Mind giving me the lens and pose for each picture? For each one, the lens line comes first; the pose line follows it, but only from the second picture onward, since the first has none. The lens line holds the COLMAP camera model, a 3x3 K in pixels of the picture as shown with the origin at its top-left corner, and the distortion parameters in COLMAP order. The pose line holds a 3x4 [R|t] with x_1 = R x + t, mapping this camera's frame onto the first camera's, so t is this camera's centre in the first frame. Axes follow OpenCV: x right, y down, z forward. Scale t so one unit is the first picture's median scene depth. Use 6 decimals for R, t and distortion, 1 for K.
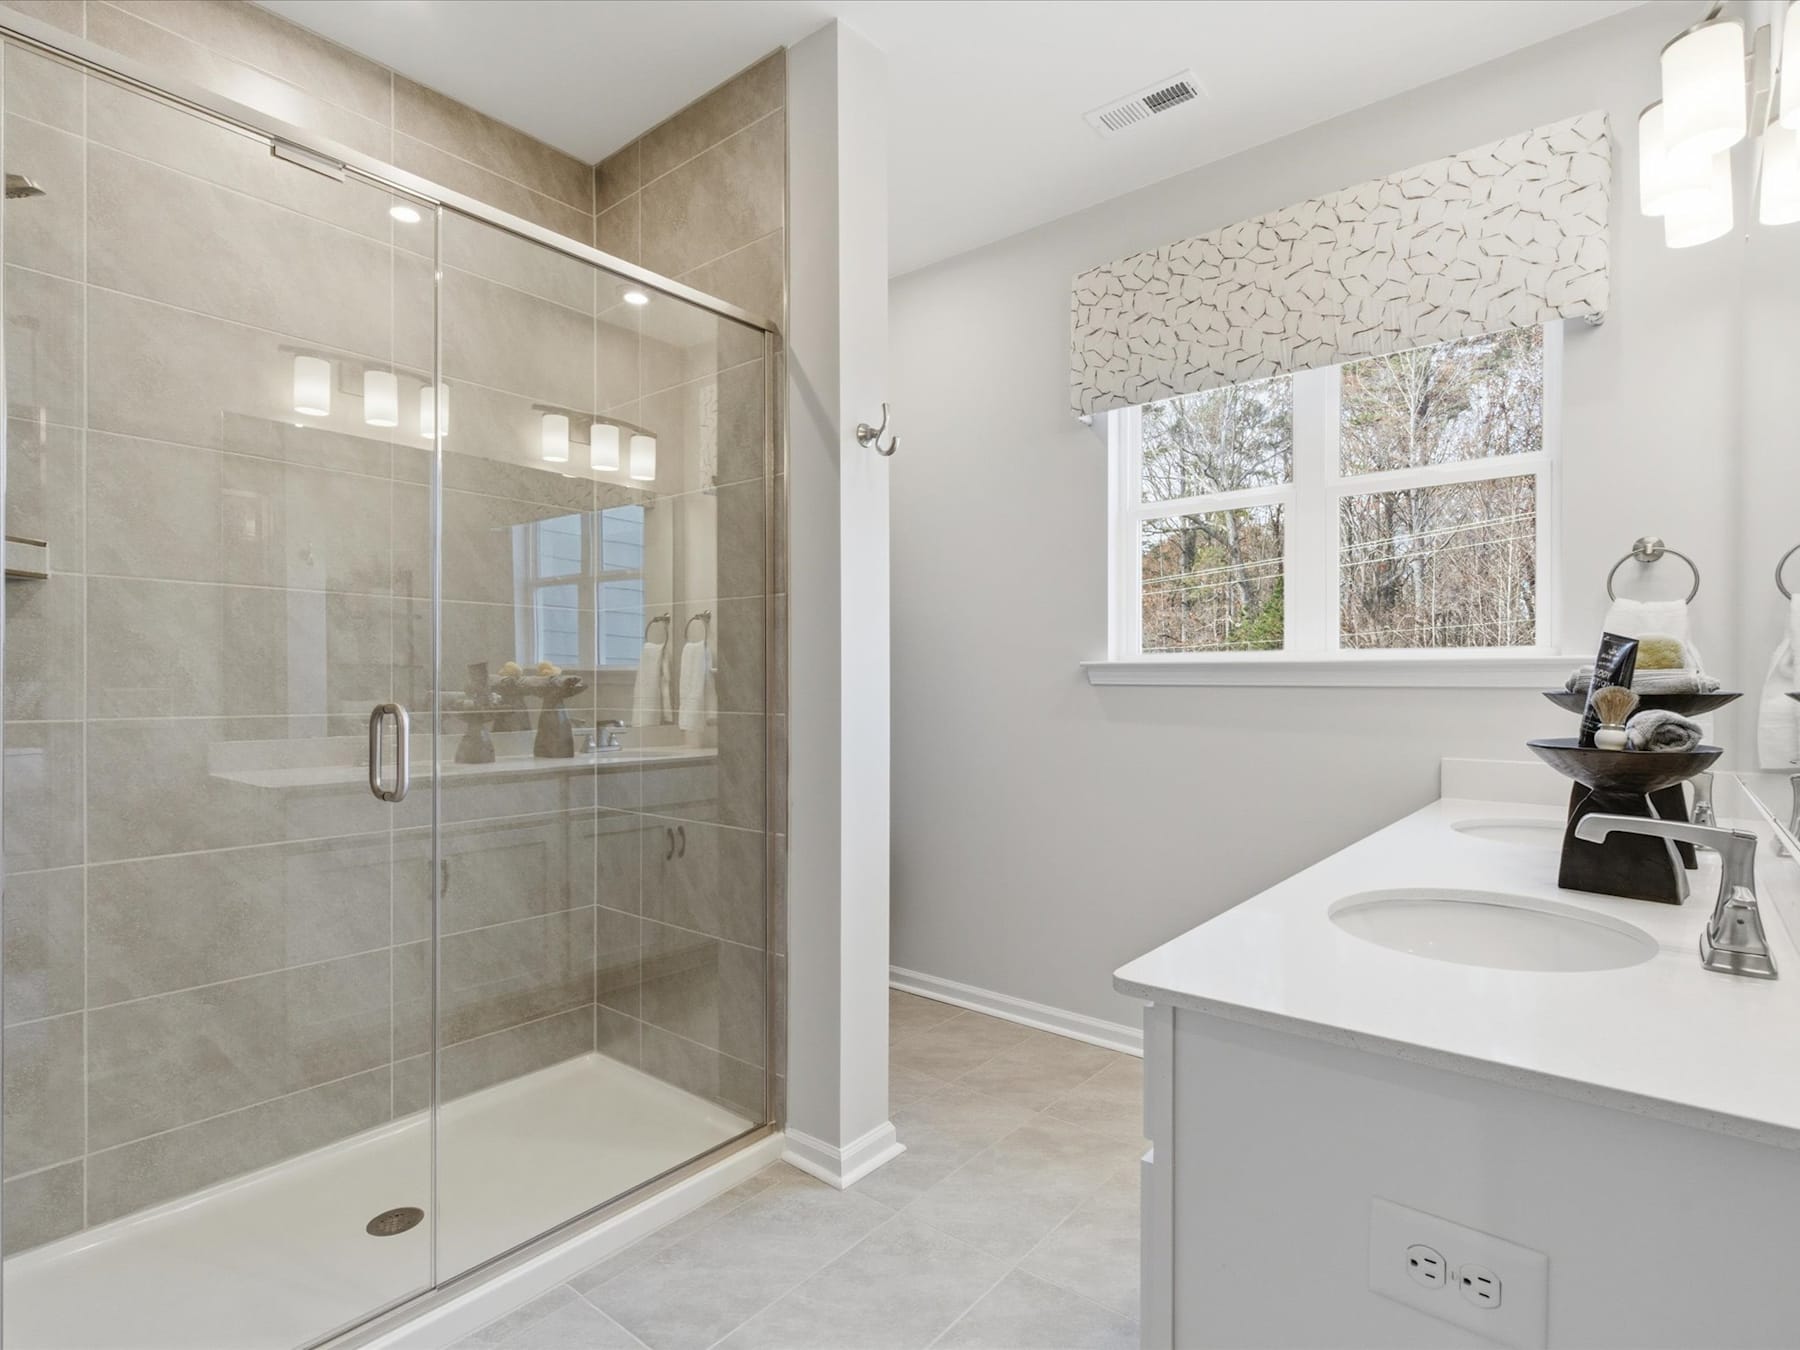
lens RADIAL K [[921.7, 0, 915.1], [0, 921.7, 688.9], [0, 0, 1]] dist [-0.001344, -0.002064]
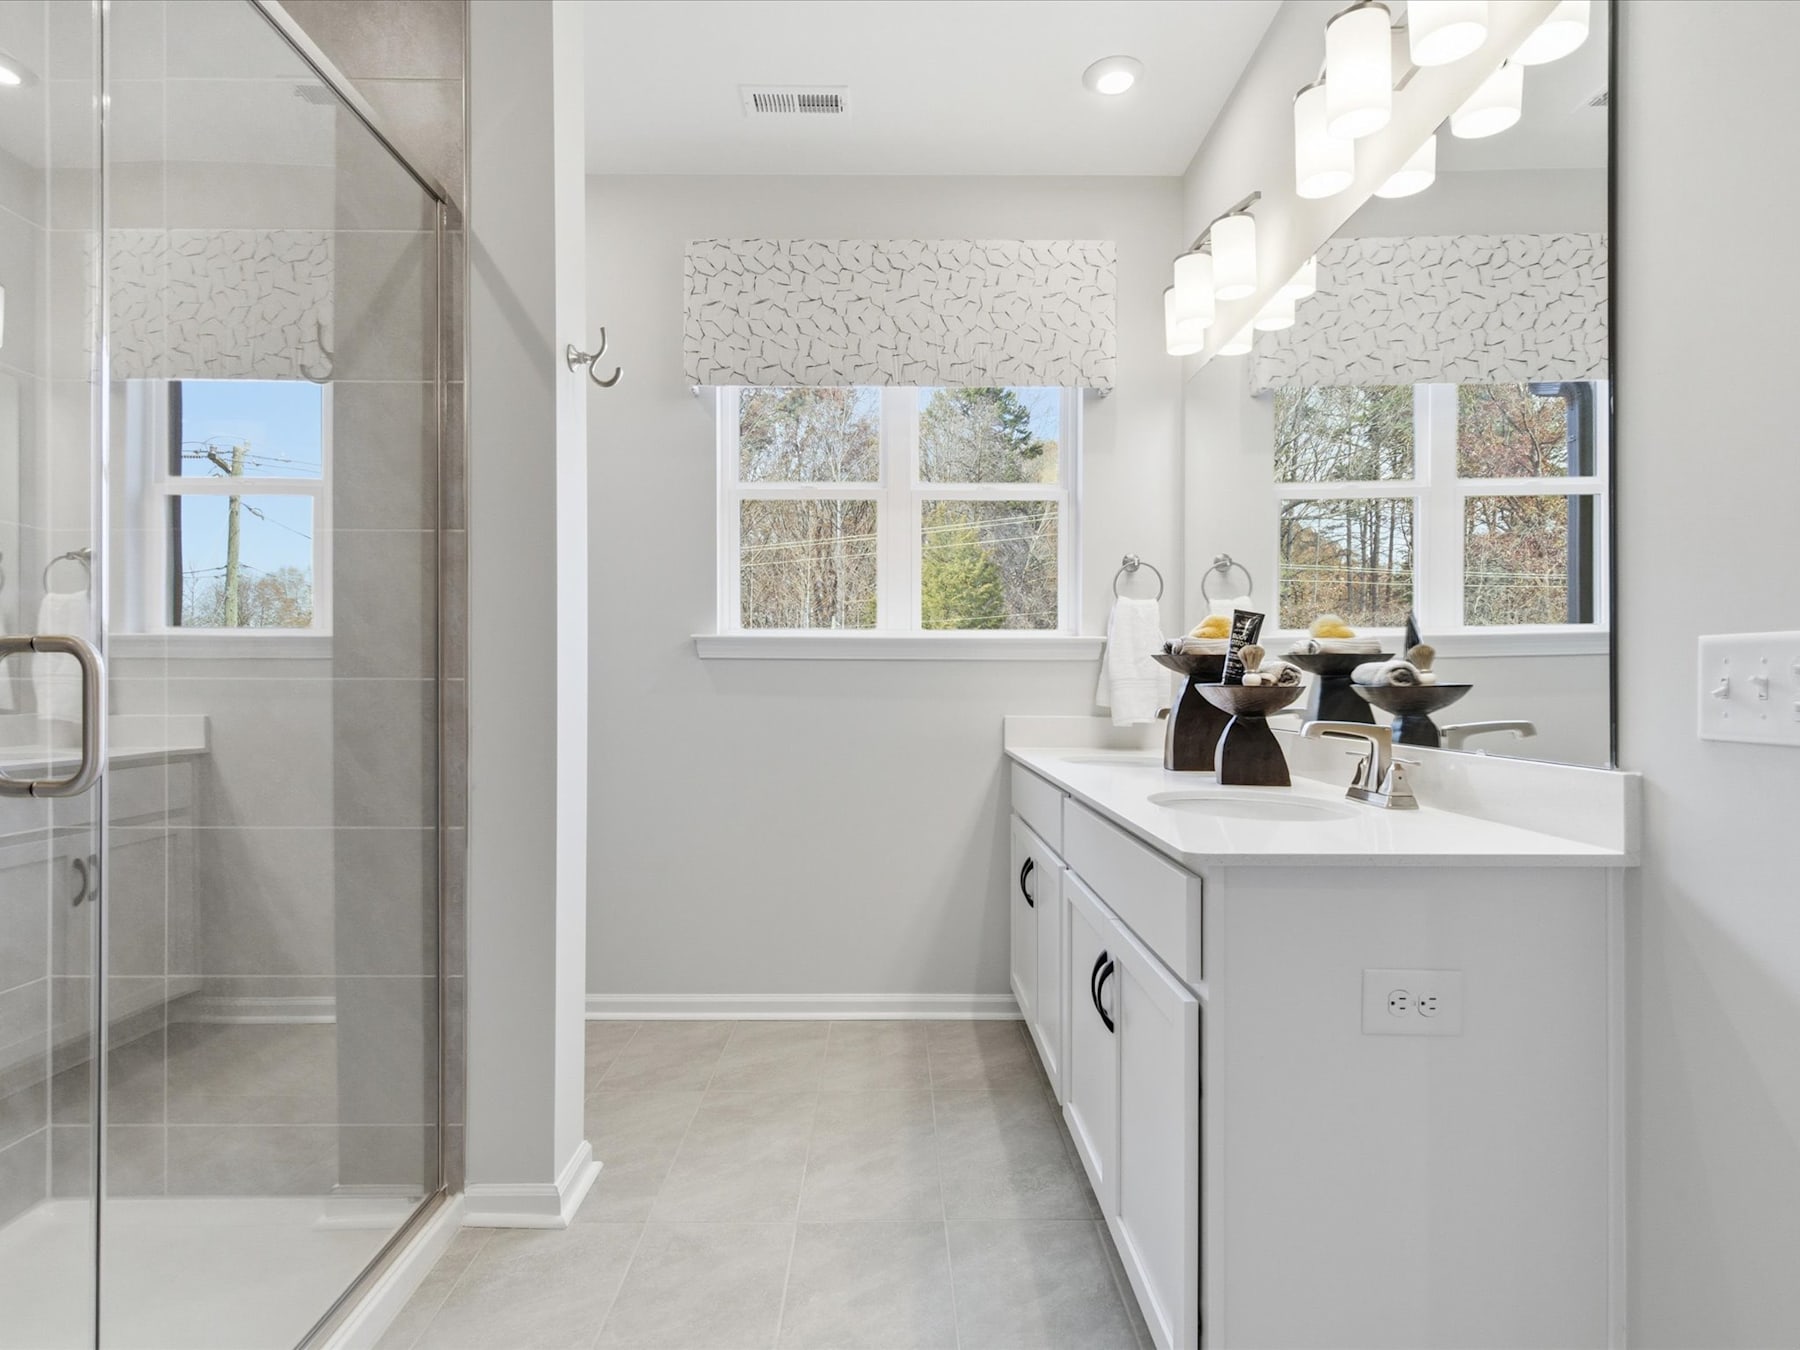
lens RADIAL K [[921.7, 0, 915.1], [0, 921.7, 688.9], [0, 0, 1]] dist [-0.001344, -0.002064]
pose [[0.767776, -0.005277, 0.640697, -0.339385], [0.004209, 0.999986, 0.003192, 0.033677], [-0.640705, 0.000245, 0.767787, 0.114616]]
